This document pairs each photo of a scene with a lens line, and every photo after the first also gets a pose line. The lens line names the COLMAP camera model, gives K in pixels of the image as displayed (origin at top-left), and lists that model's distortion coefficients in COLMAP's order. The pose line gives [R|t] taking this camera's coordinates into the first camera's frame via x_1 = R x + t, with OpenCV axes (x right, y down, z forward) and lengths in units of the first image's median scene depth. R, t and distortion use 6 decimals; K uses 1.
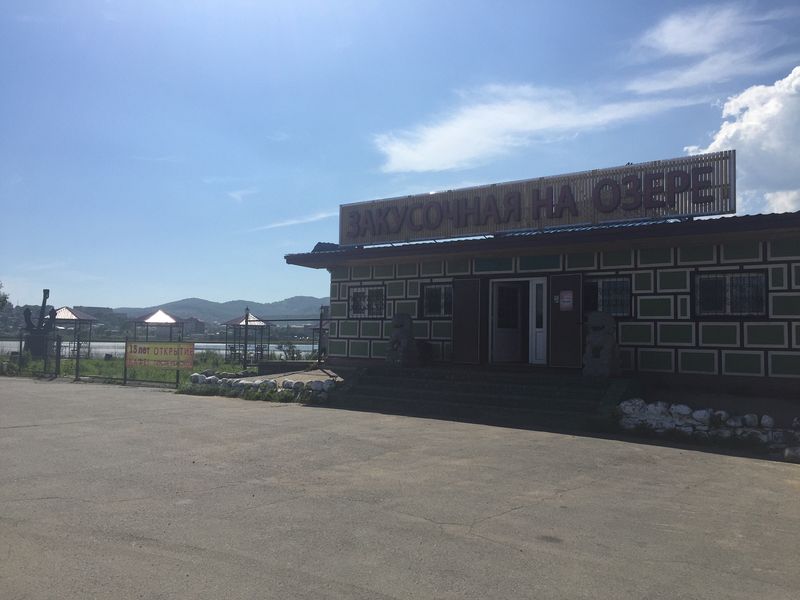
lens RADIAL K [[669.1, 0, 400.3], [0, 669.1, 296.8], [0, 0, 1]] dist [0.065509, -0.070472]
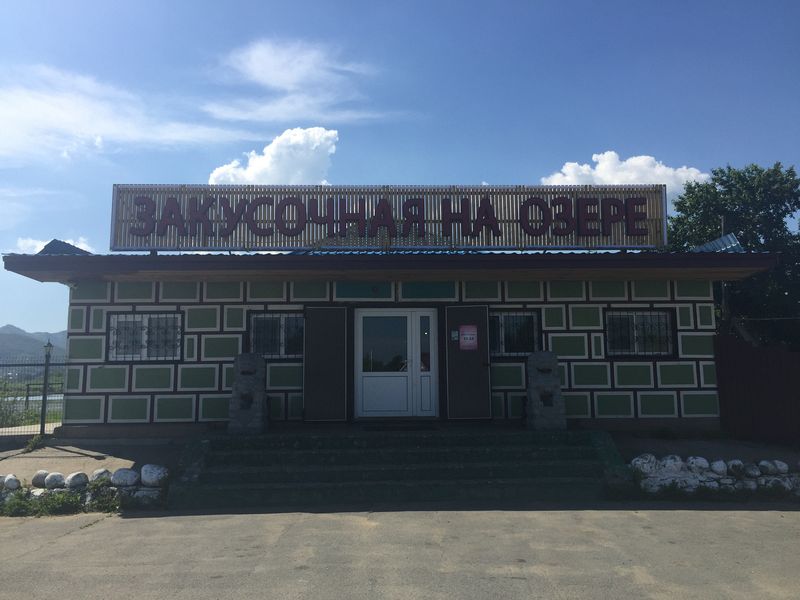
lens RADIAL K [[725.7, 0, 399.8], [0, 725.7, 297.5], [0, 0, 1]] dist [0.066039, 0.000000]
pose [[0.785947, 0.044847, 0.616665, -0.351144], [-0.013868, 0.998394, -0.054933, 0.006502], [-0.618138, 0.034623, 0.785307, 0.329623]]
